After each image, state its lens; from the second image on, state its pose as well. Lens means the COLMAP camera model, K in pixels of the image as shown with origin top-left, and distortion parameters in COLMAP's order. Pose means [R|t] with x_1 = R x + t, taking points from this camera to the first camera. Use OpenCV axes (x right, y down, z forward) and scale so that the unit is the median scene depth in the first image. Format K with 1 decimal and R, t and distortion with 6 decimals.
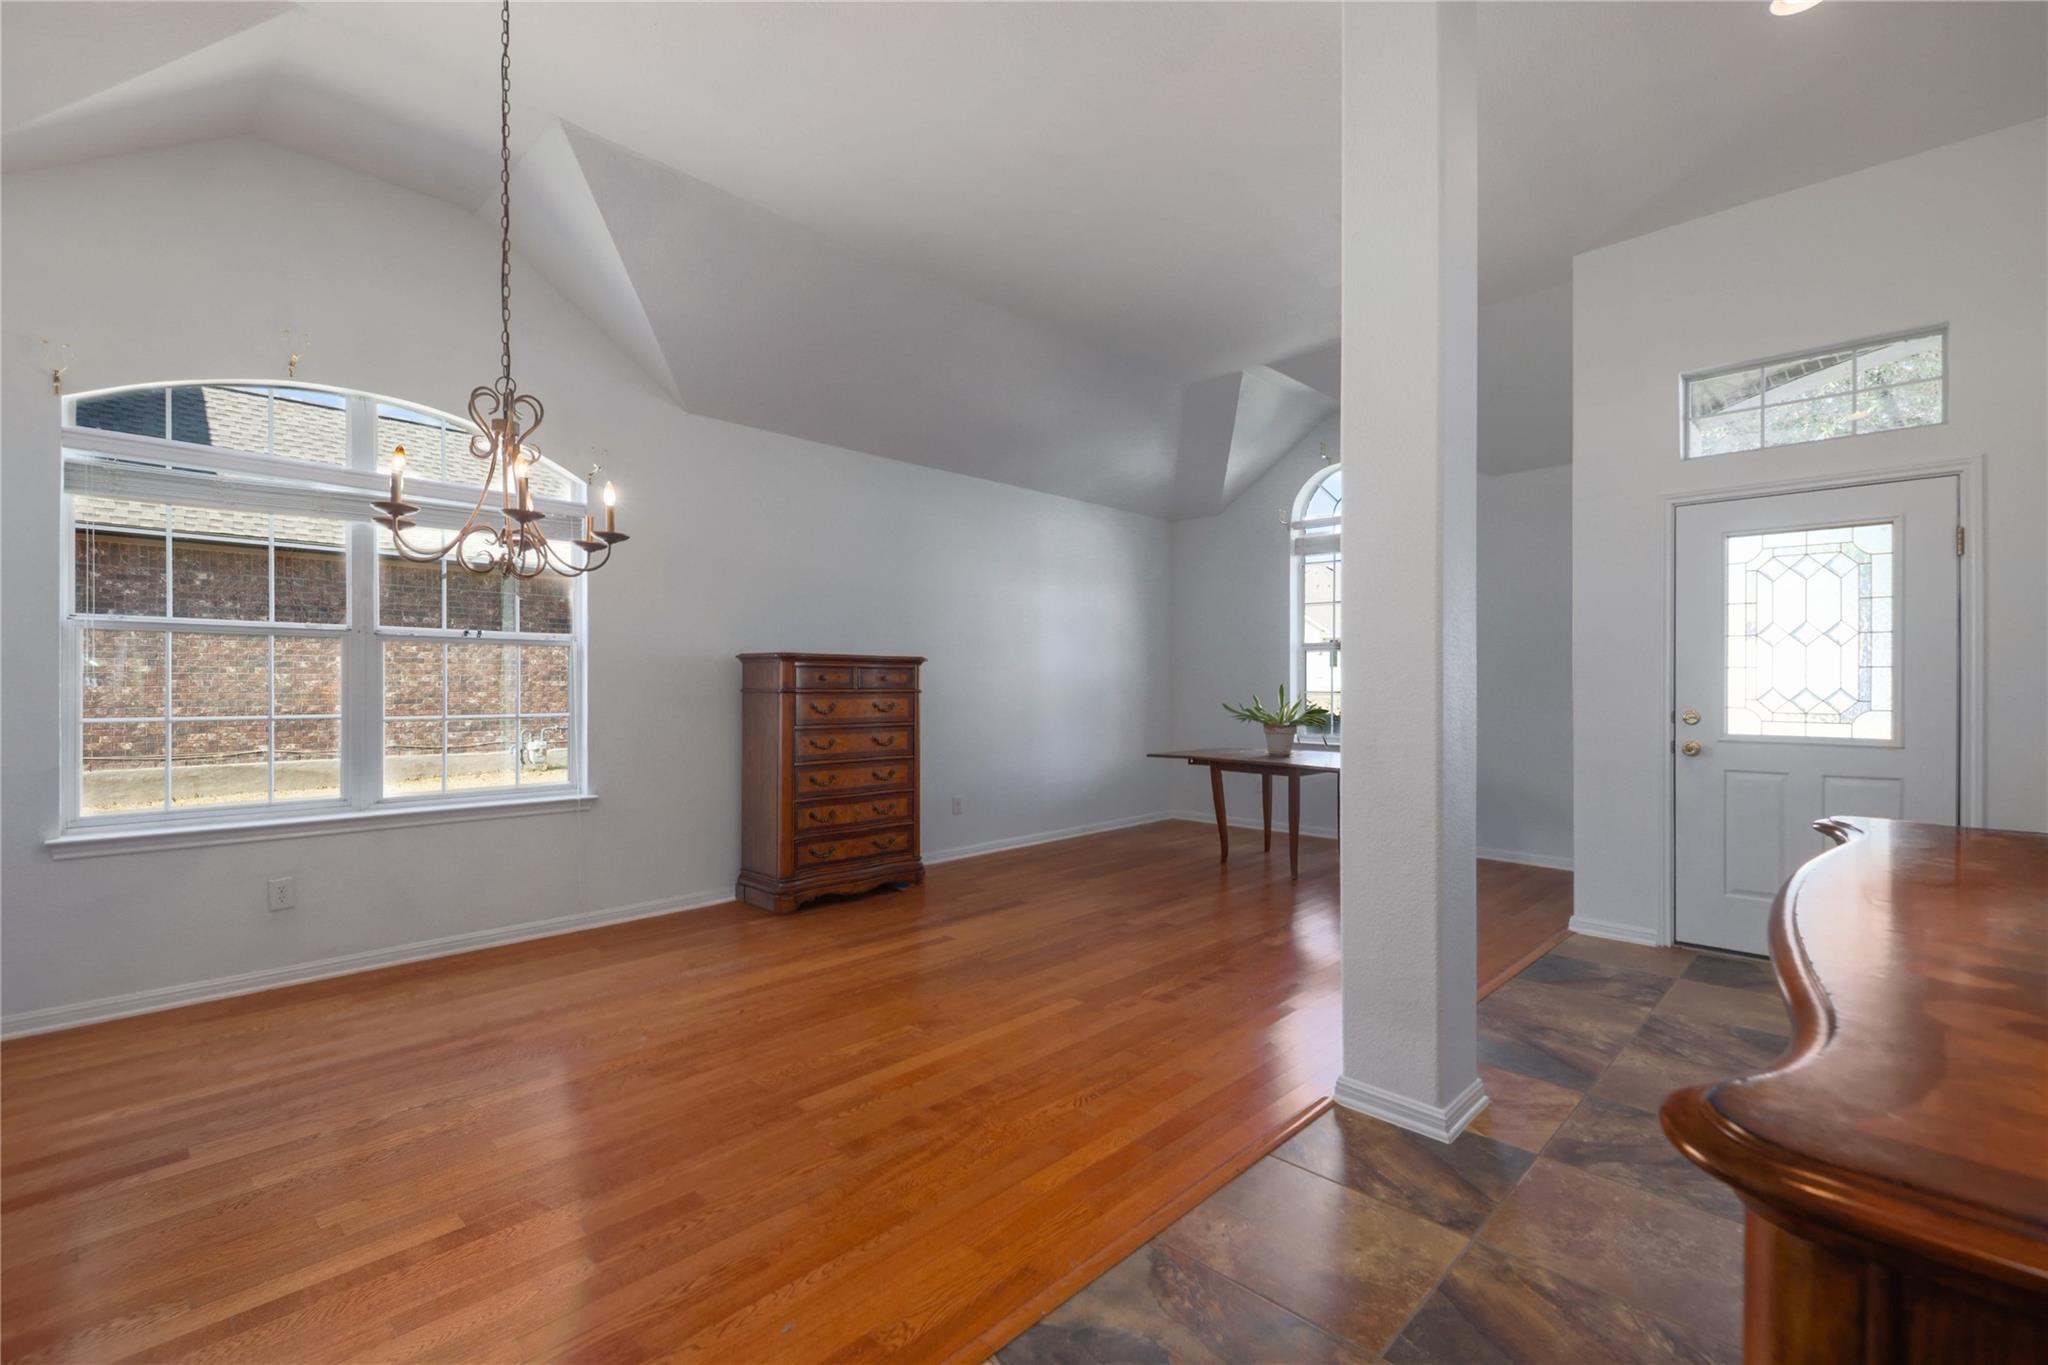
lens RADIAL K [[915.3, 0, 1024.0], [0, 915.3, 682.5], [0, 0, 1]] dist [0.037634, 0.000001]
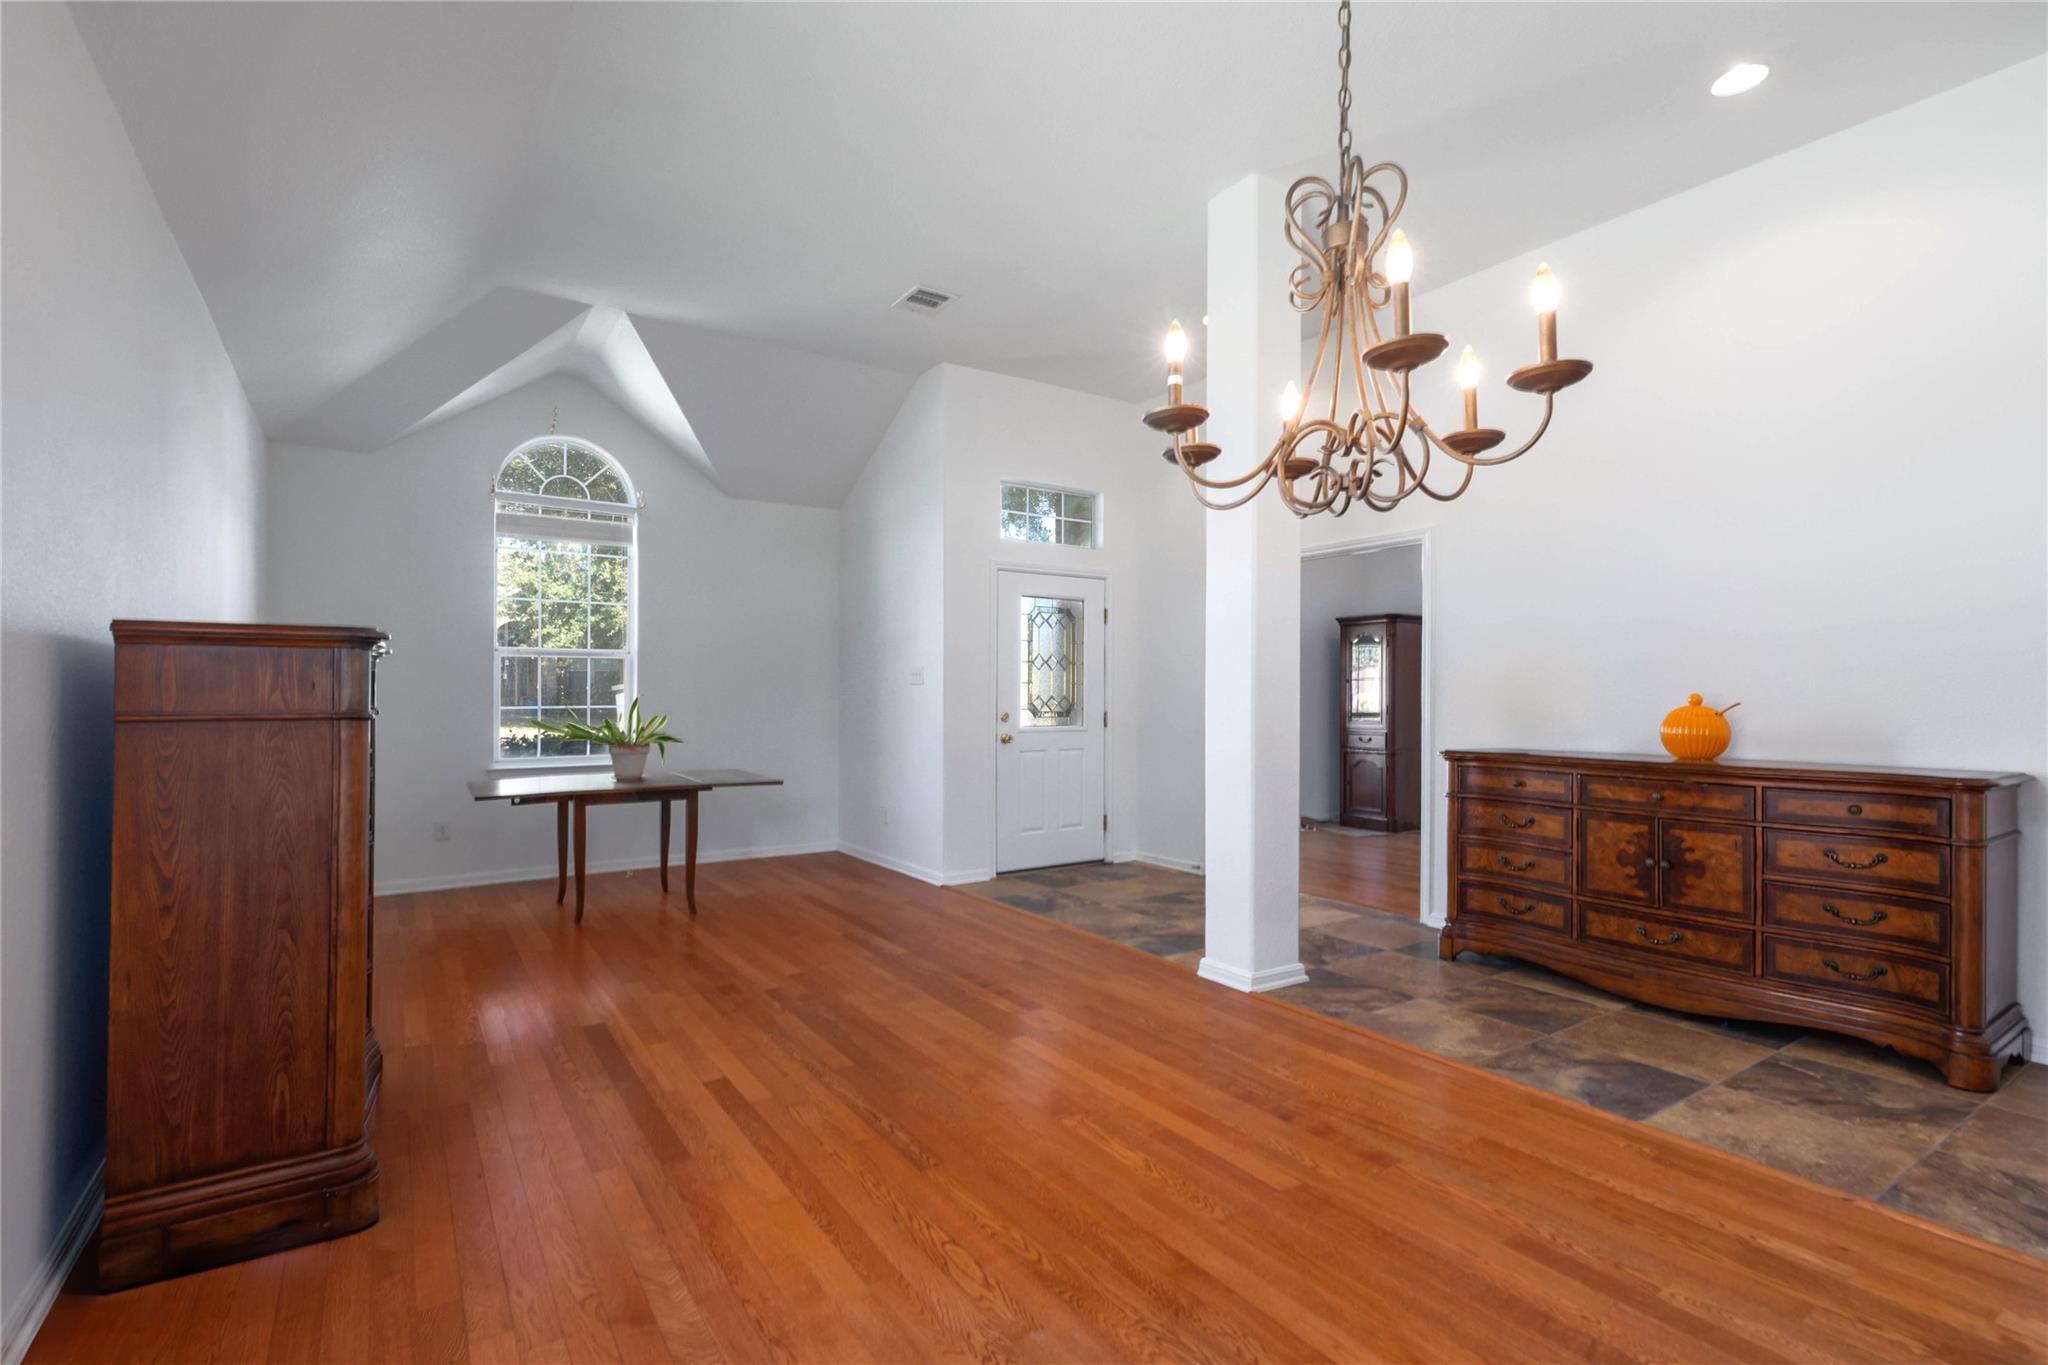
lens RADIAL K [[942.6, 0, 1024.0], [0, 942.6, 682.5], [0, 0, 1]] dist [0.017472, -0.000207]
pose [[0.211802, 0.012344, 0.977235, -0.810581], [0.001676, 0.999914, -0.012994, 0.002587], [-0.977311, 0.004390, 0.211764, 0.739407]]
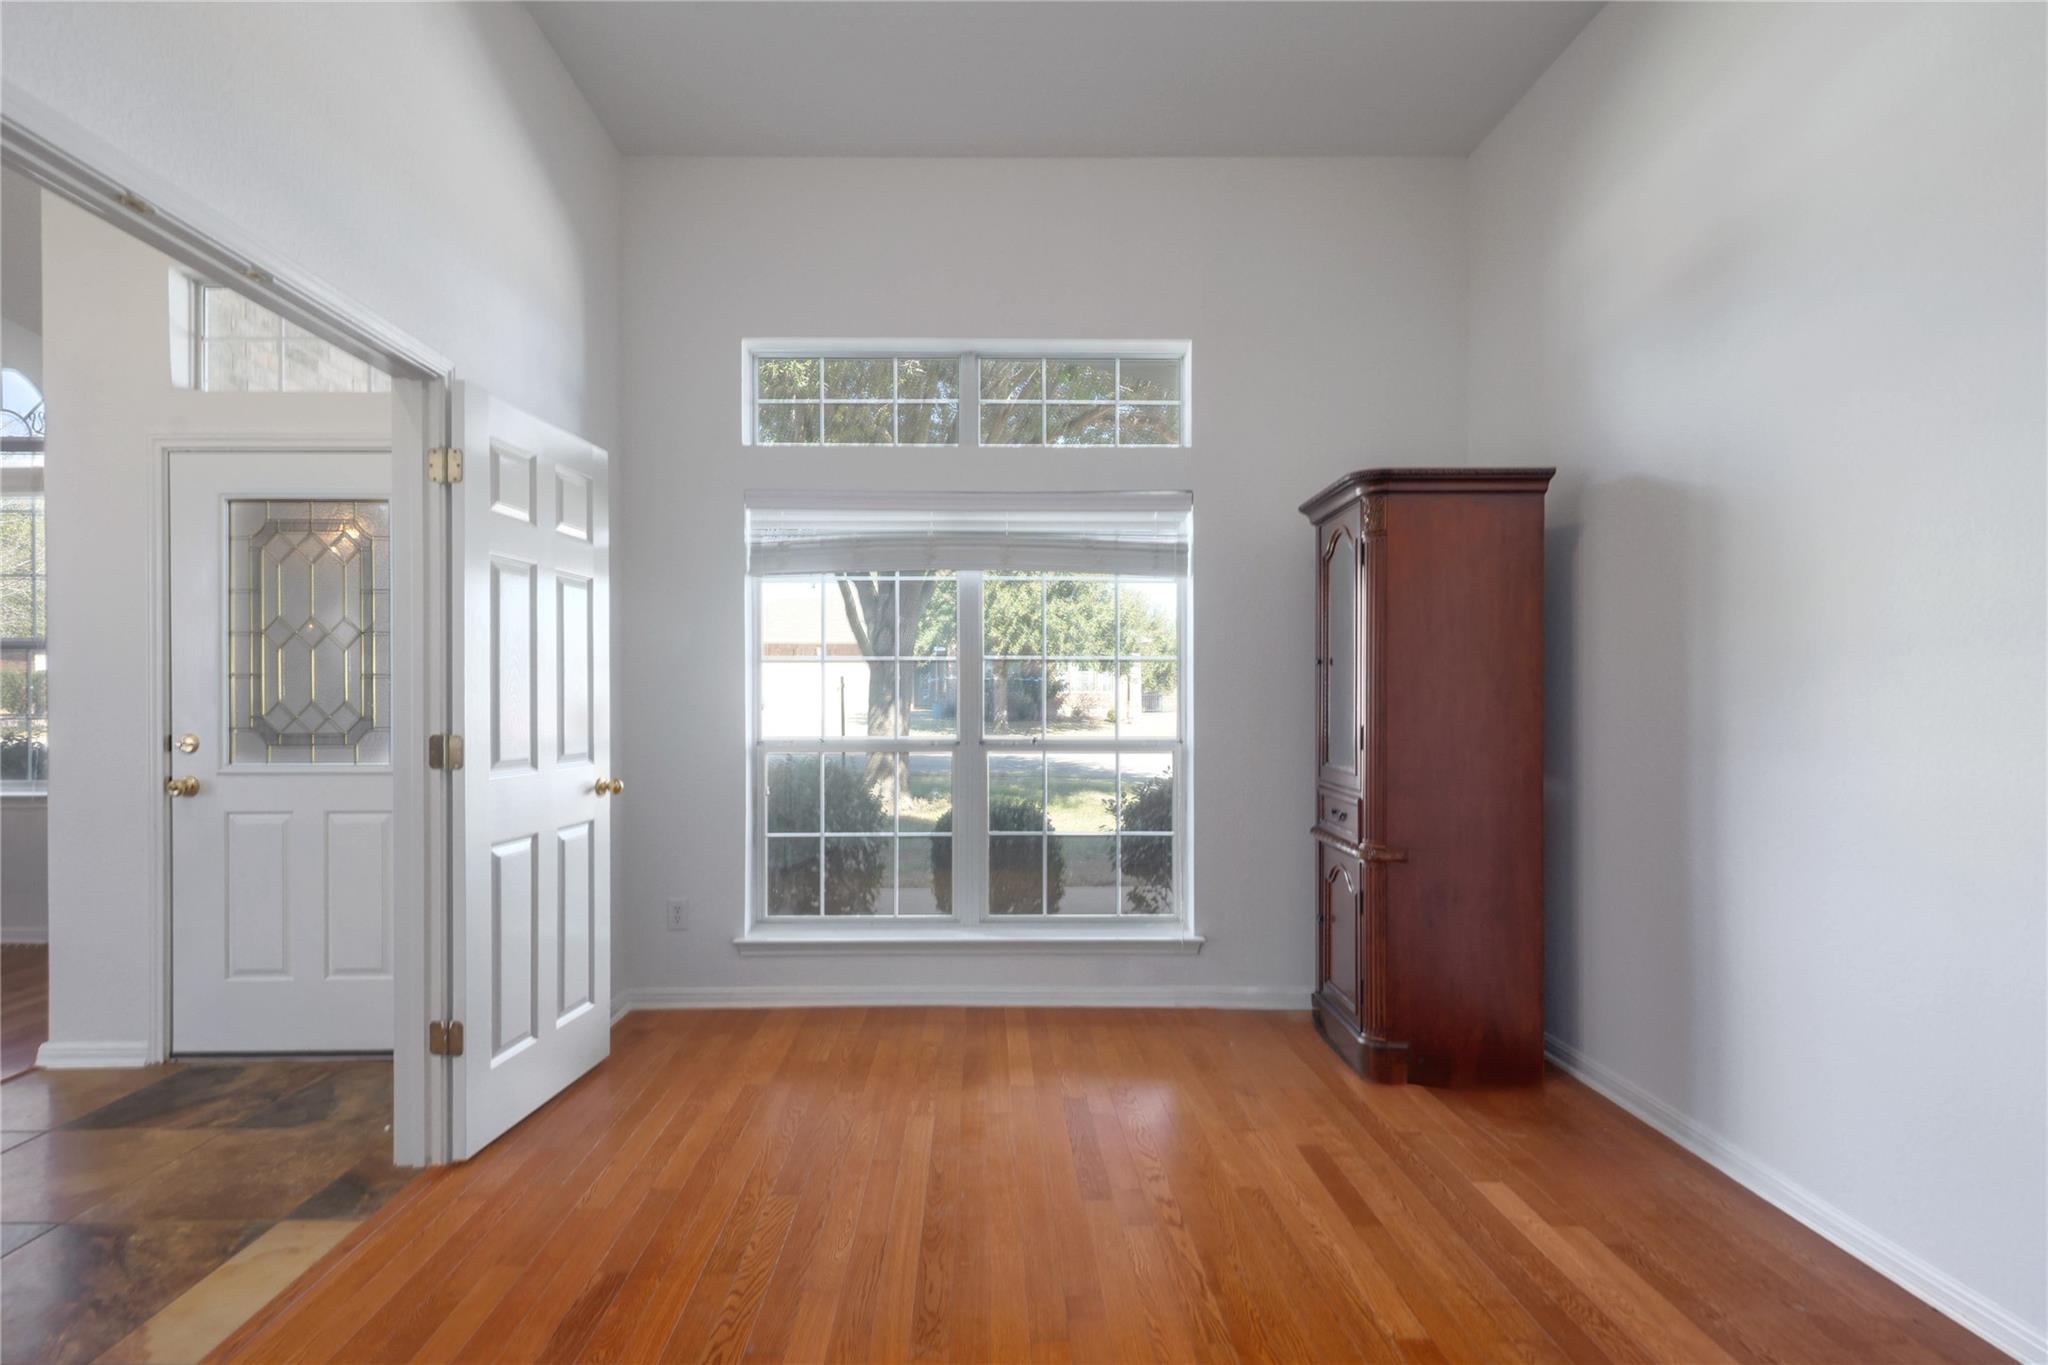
lens RADIAL K [[1018.2, 0, 1024.0], [0, 1018.2, 682.5], [0, 0, 1]] dist [0.001765, 0.000265]
pose [[0.696122, -0.001168, 0.717922, 0.672442], [0.006484, 0.999968, -0.004660, -0.002152], [-0.717894, 0.007899, 0.696108, -0.029041]]
